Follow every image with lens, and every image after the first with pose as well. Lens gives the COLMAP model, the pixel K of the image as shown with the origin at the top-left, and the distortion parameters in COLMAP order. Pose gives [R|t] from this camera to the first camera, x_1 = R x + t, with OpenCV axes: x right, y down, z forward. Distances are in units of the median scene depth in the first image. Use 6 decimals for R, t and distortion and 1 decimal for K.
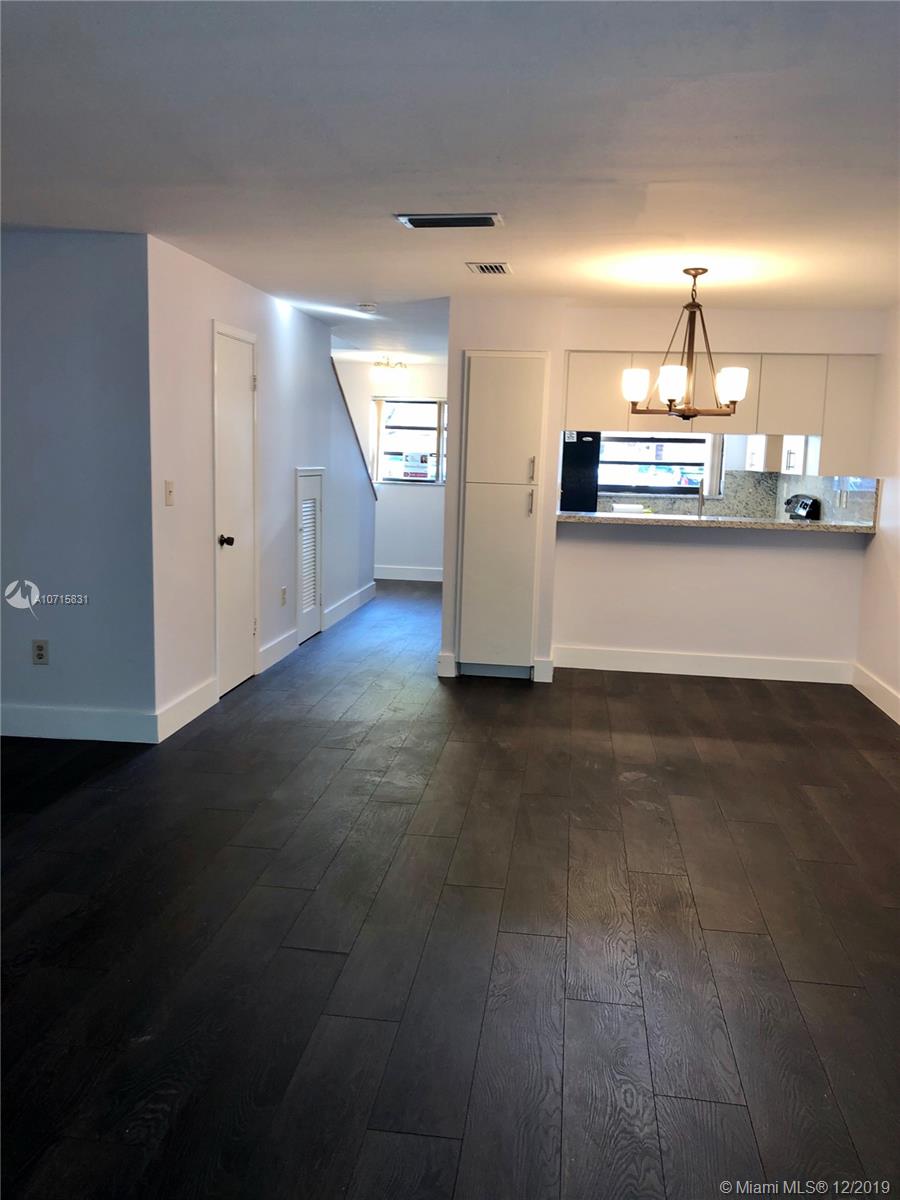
lens RADIAL K [[990.2, 0, 450.0], [0, 990.2, 600.0], [0, 0, 1]] dist [0.083090, -0.106131]
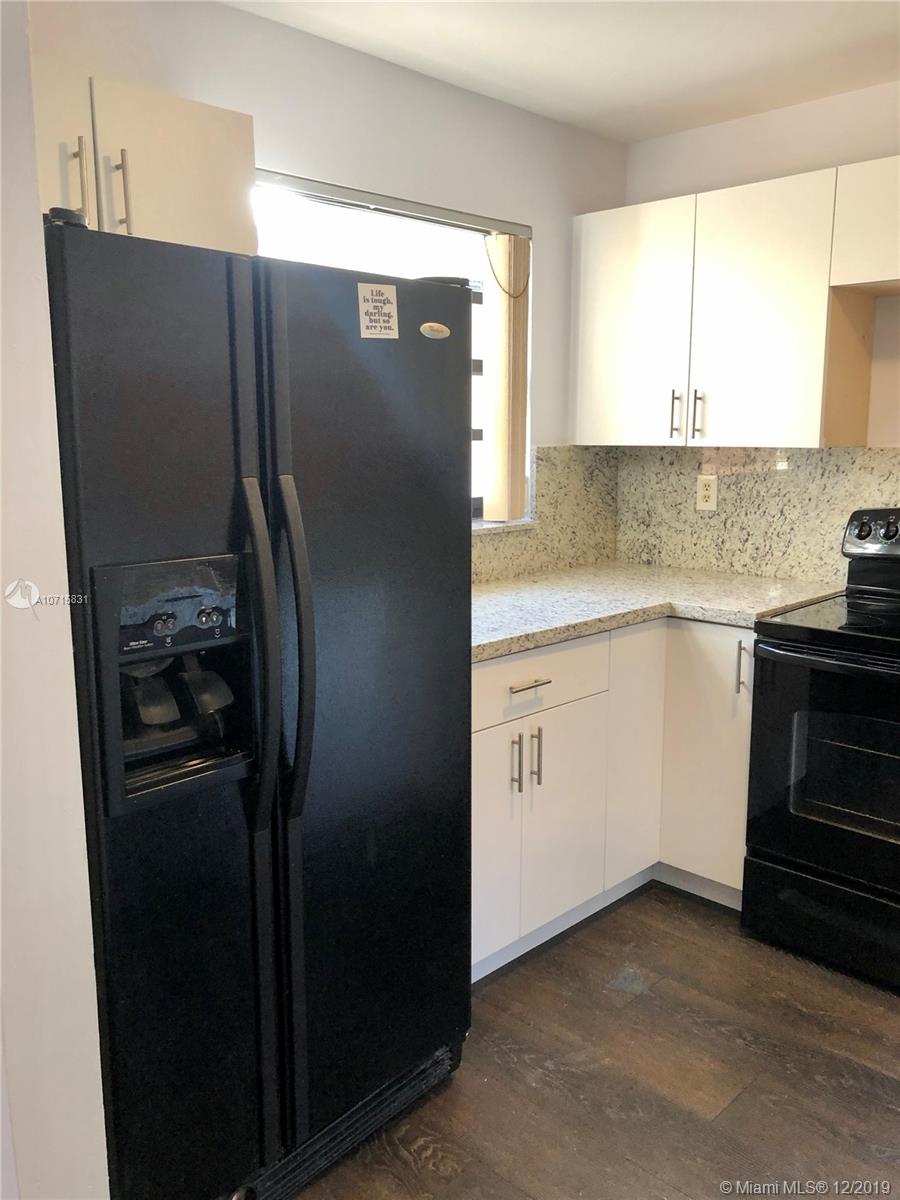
lens RADIAL K [[990.2, 0, 450.0], [0, 990.2, 600.0], [0, 0, 1]] dist [0.083090, -0.106131]
pose [[0.603508, -0.163497, 0.780414, -0.054158], [0.135805, 0.985528, 0.101448, -0.174655], [-0.785707, 0.044760, 0.616978, 1.204466]]
